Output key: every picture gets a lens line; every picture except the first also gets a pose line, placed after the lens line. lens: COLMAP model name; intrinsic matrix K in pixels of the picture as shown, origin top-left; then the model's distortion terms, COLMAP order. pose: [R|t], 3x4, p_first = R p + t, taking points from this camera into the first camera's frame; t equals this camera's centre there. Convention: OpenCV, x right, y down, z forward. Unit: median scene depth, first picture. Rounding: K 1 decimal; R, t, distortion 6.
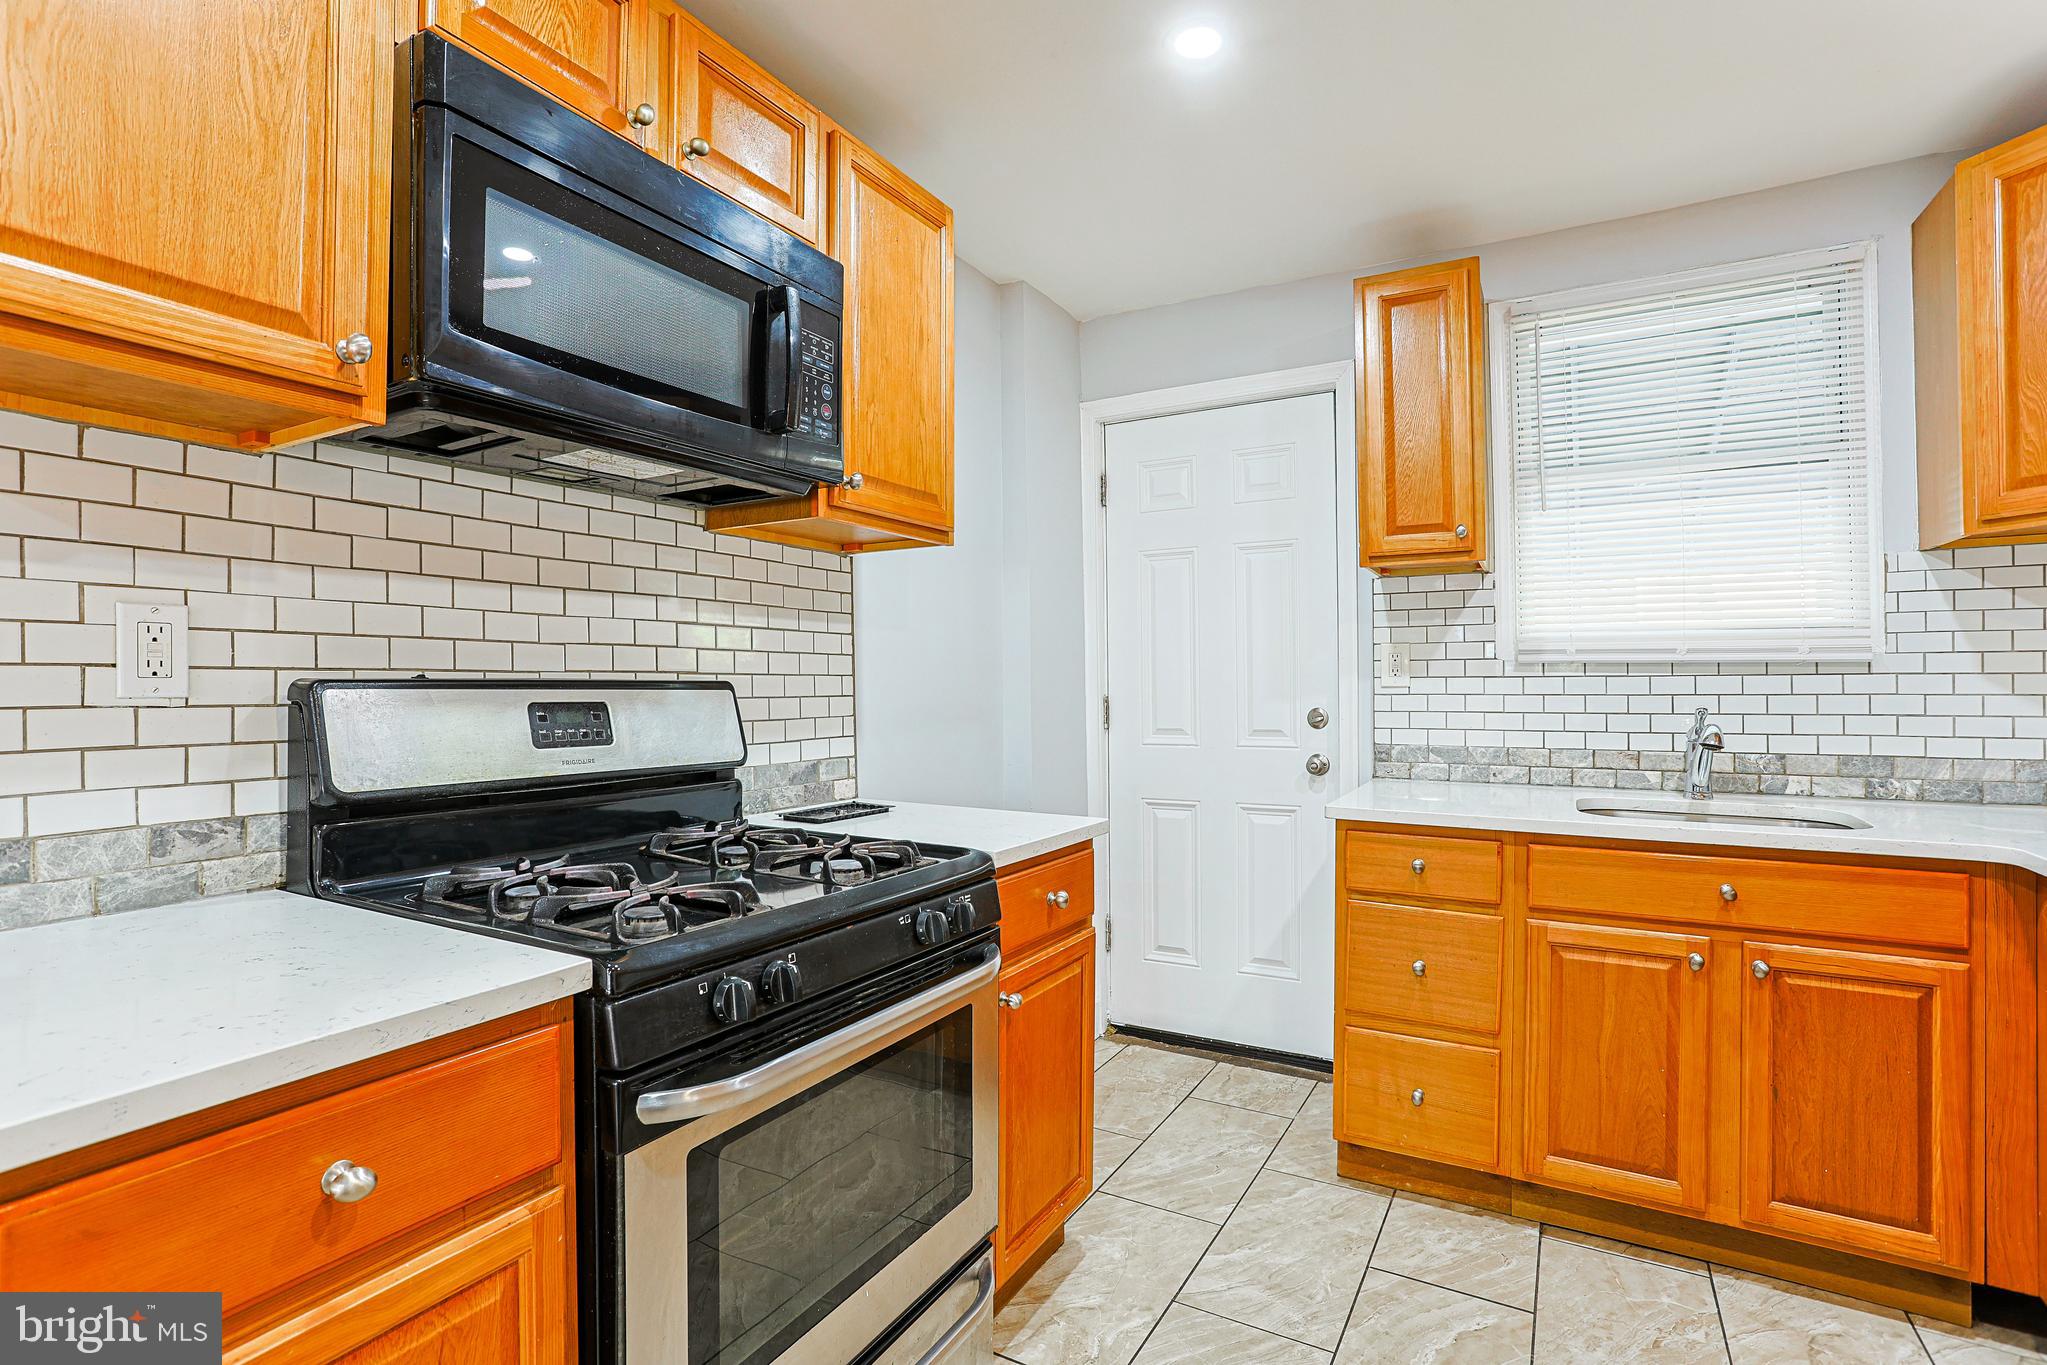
lens RADIAL K [[990.4, 0, 1010.8], [0, 990.4, 677.4], [0, 0, 1]] dist [-0.060024, 0.029339]
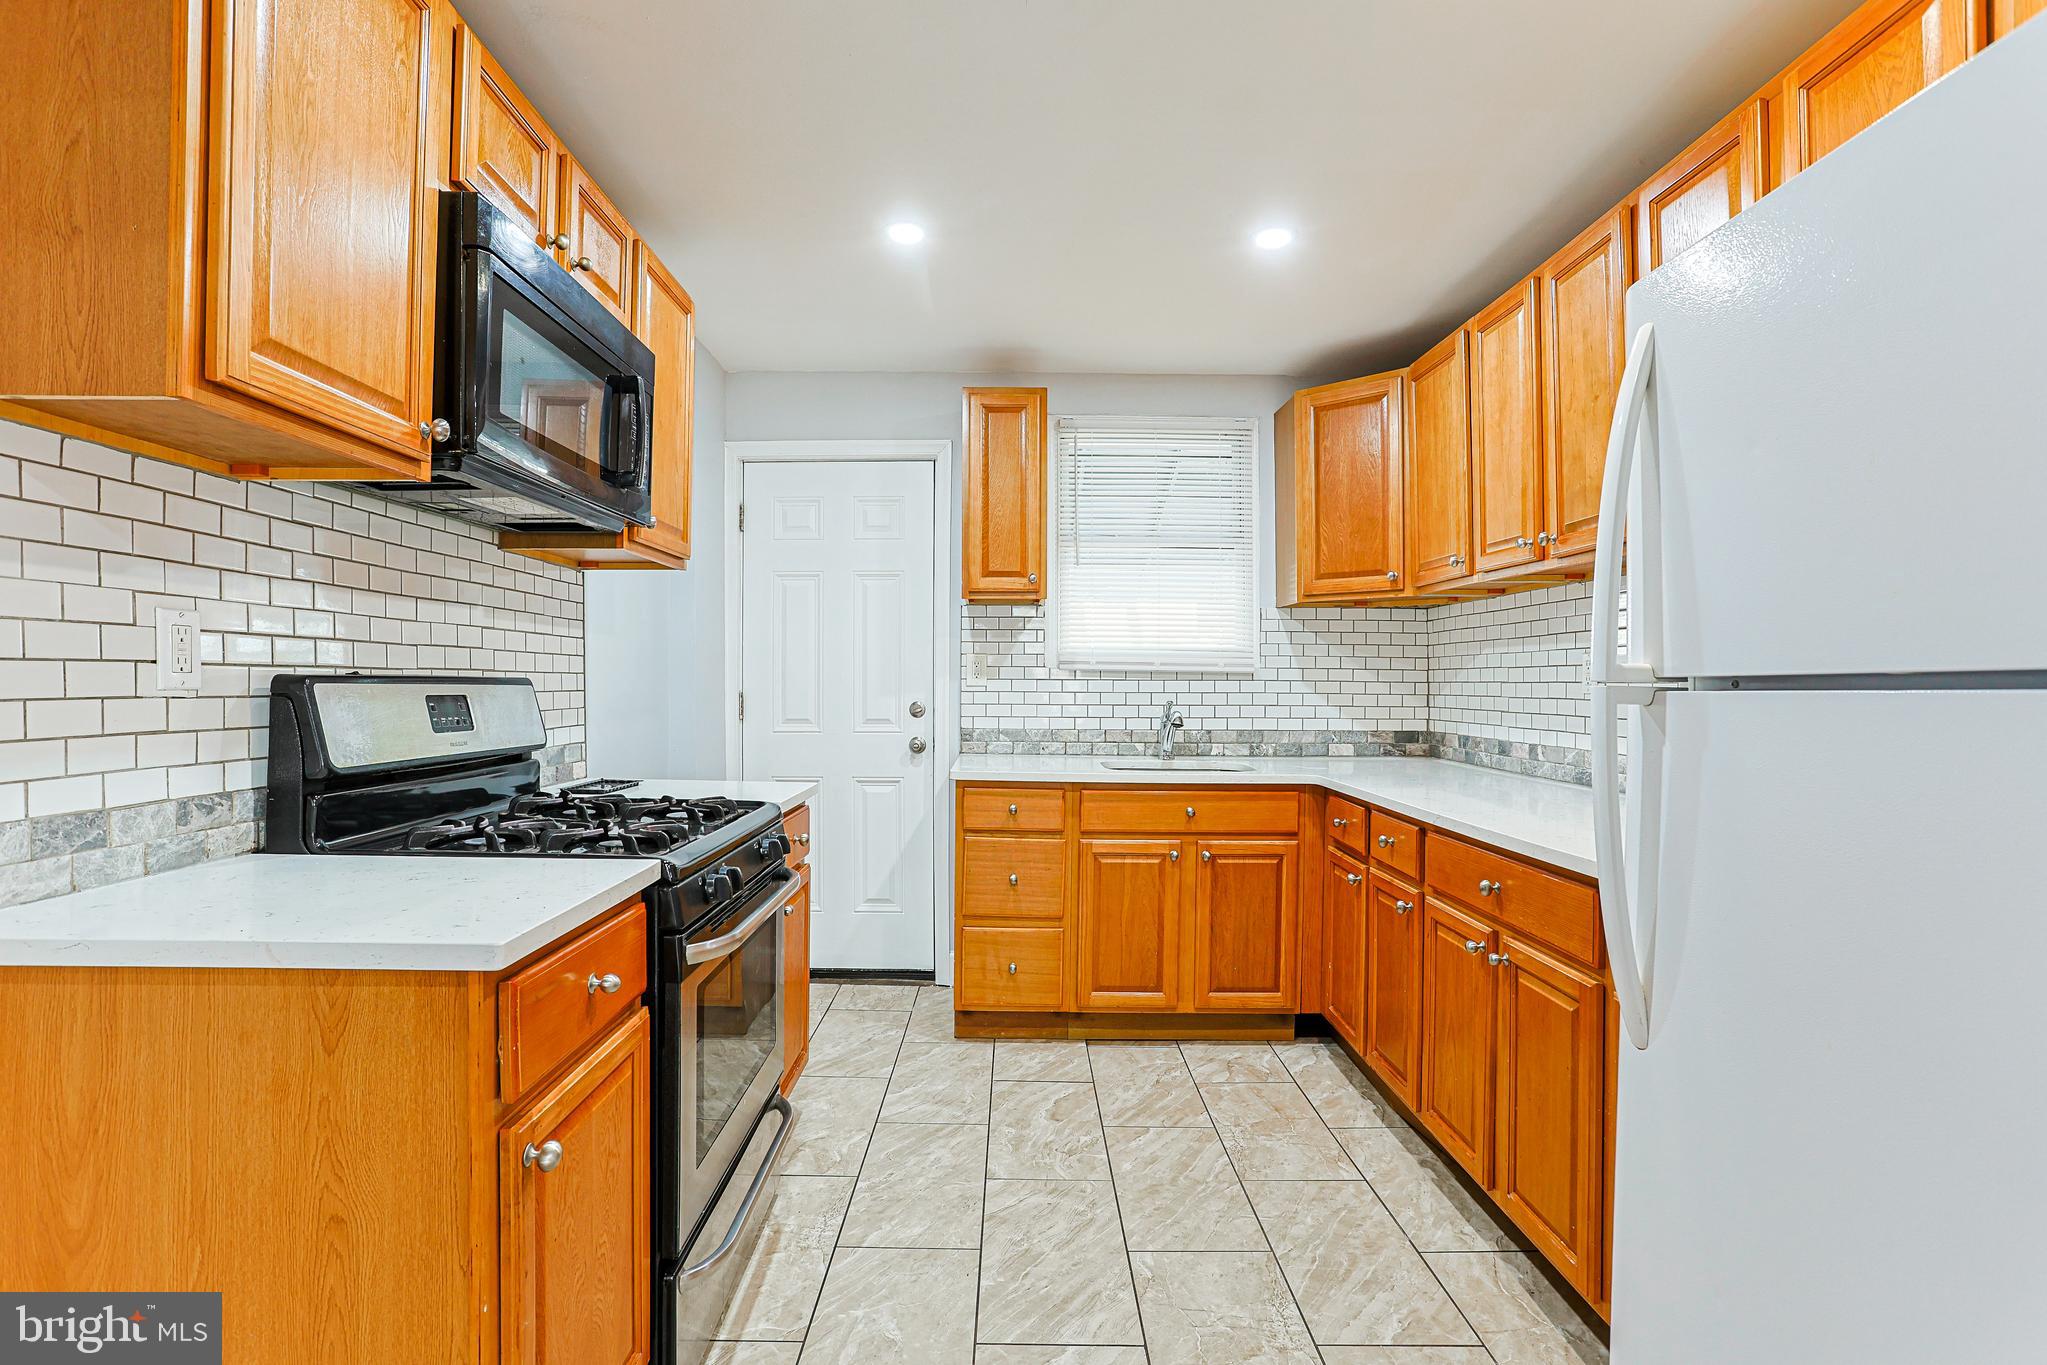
lens RADIAL K [[990.4, 0, 1010.8], [0, 990.4, 677.4], [0, 0, 1]] dist [-0.060024, 0.029339]
pose [[0.868967, 0.011020, 0.494747, -0.338060], [-0.012515, 0.999922, -0.000290, -0.003592], [-0.494712, -0.005940, 0.869037, -0.295196]]
